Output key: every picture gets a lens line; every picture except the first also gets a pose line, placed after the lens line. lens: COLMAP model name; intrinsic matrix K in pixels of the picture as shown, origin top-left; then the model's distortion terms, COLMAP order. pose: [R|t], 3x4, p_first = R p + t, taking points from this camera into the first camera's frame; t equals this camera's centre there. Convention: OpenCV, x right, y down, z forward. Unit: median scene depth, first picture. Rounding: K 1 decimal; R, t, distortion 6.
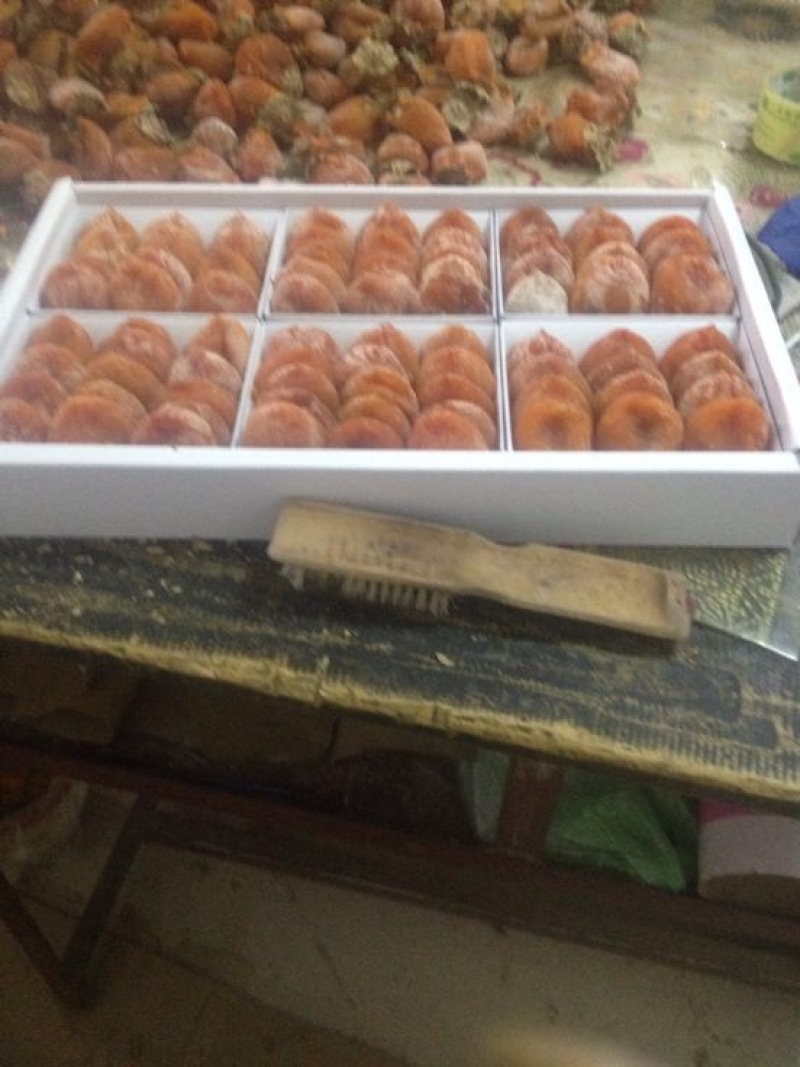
lens RADIAL K [[932.7, 0, 397.0], [0, 932.7, 534.2], [0, 0, 1]] dist [0.119722, -0.220210]
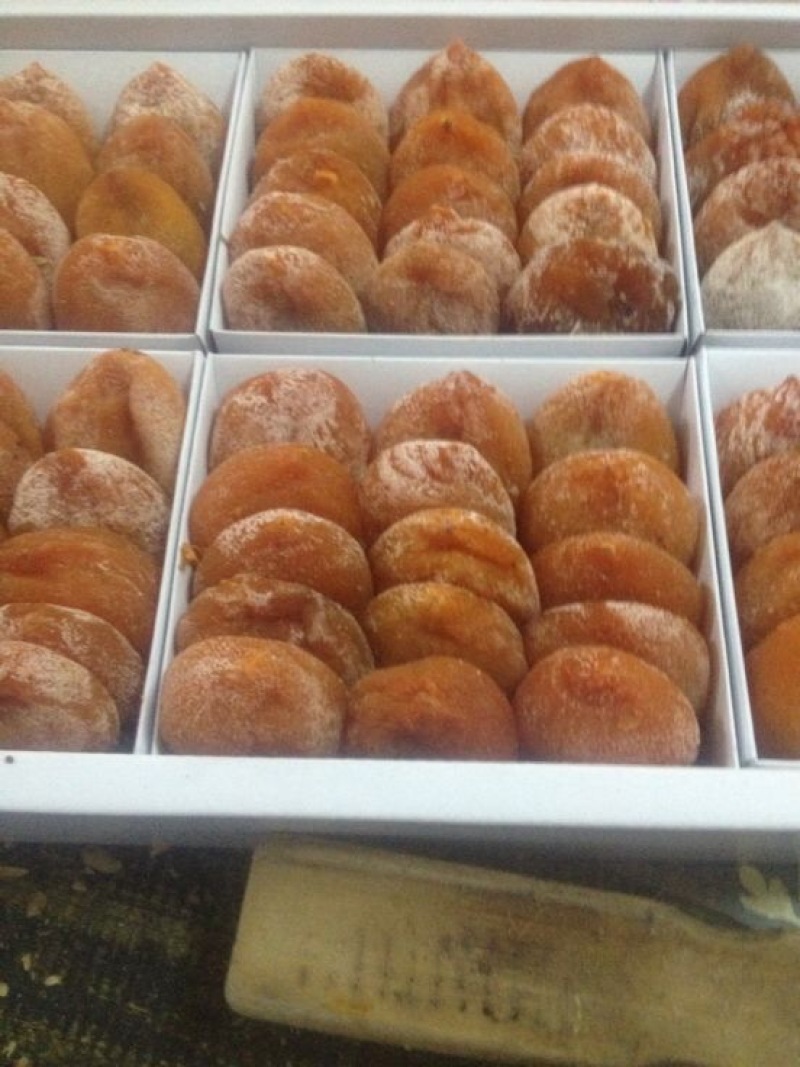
lens RADIAL K [[932.7, 0, 397.0], [0, 932.7, 534.2], [0, 0, 1]] dist [0.119722, -0.220210]
pose [[0.999913, -0.001844, -0.013059, -0.038019], [0.005345, 0.961893, 0.273373, -0.265627], [0.012058, -0.273419, 0.961820, 0.501905]]
